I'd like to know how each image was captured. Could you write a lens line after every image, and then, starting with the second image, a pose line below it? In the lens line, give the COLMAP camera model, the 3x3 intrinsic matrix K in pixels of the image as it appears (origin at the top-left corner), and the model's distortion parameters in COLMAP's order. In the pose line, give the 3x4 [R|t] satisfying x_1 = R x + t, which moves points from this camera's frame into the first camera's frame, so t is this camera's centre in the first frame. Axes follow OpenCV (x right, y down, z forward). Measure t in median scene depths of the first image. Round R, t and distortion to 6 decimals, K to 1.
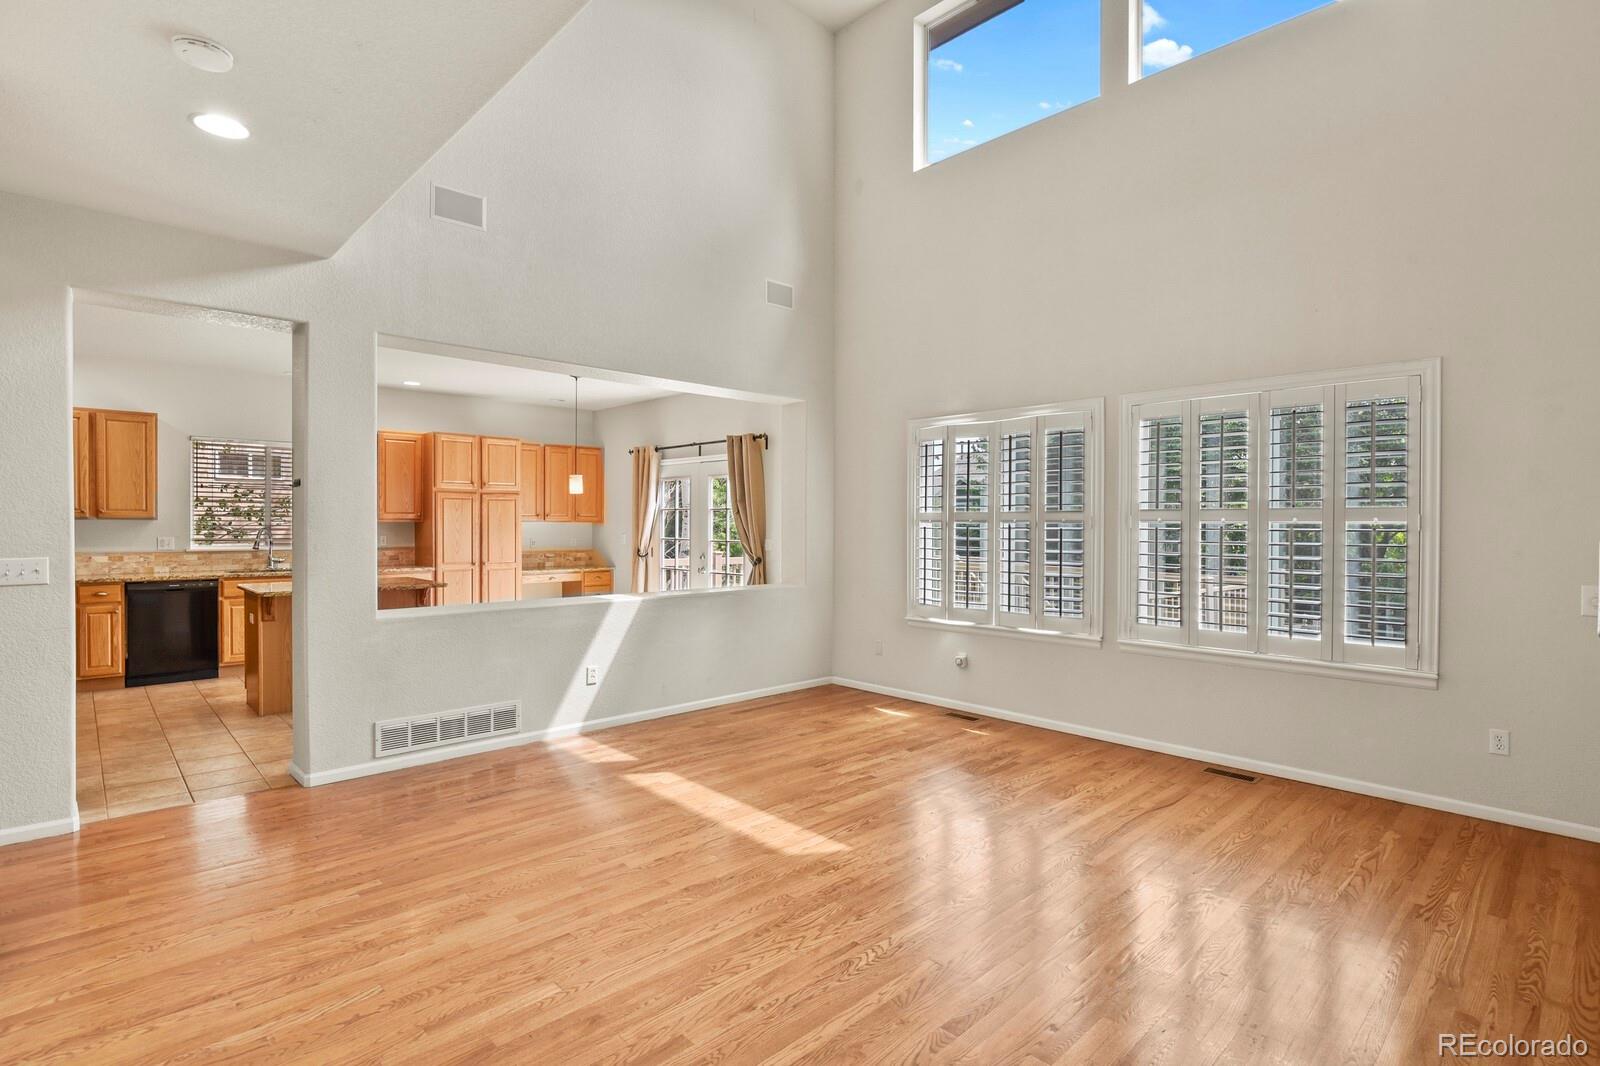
lens RADIAL K [[778.1, 0, 804.6], [0, 778.1, 529.2], [0, 0, 1]] dist [-0.008869, -0.004974]
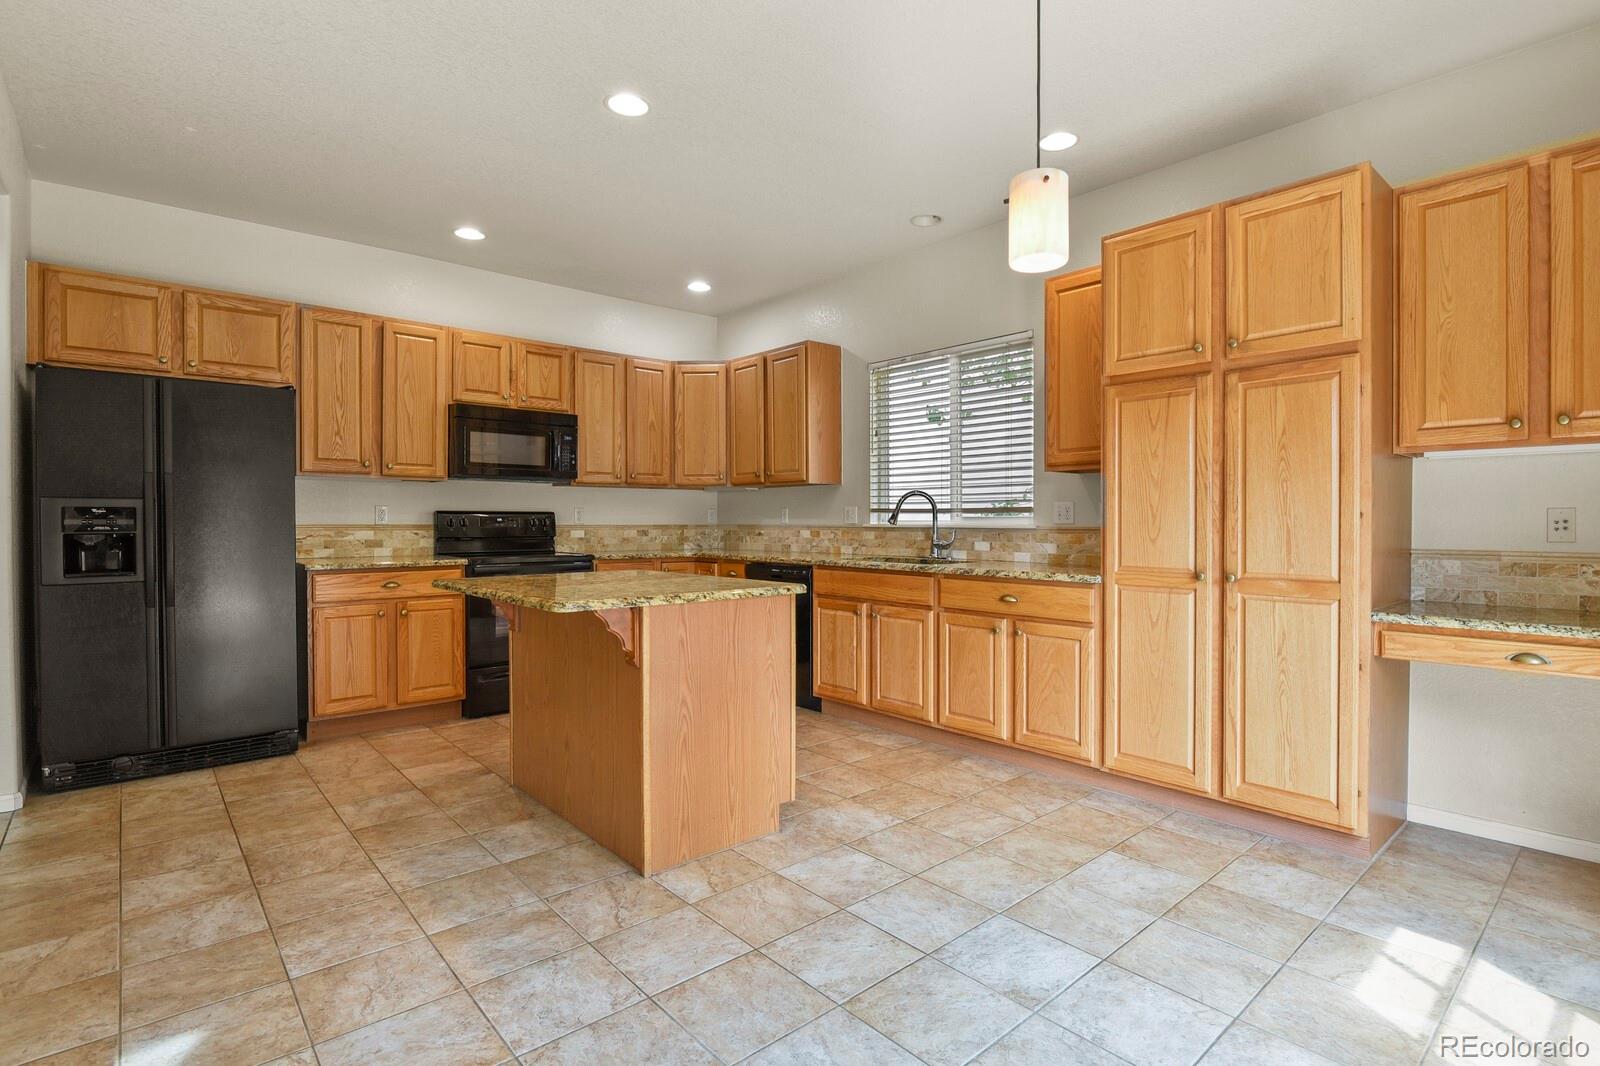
lens RADIAL K [[778.1, 0, 813.1], [0, 778.1, 532.1], [0, 0, 1]] dist [-0.008869, -0.004974]
pose [[-0.035776, 0.010133, -0.999308, -0.084943], [-0.009617, 0.999899, 0.010483, 0.028326], [0.999314, 0.009985, -0.035675, 1.035858]]
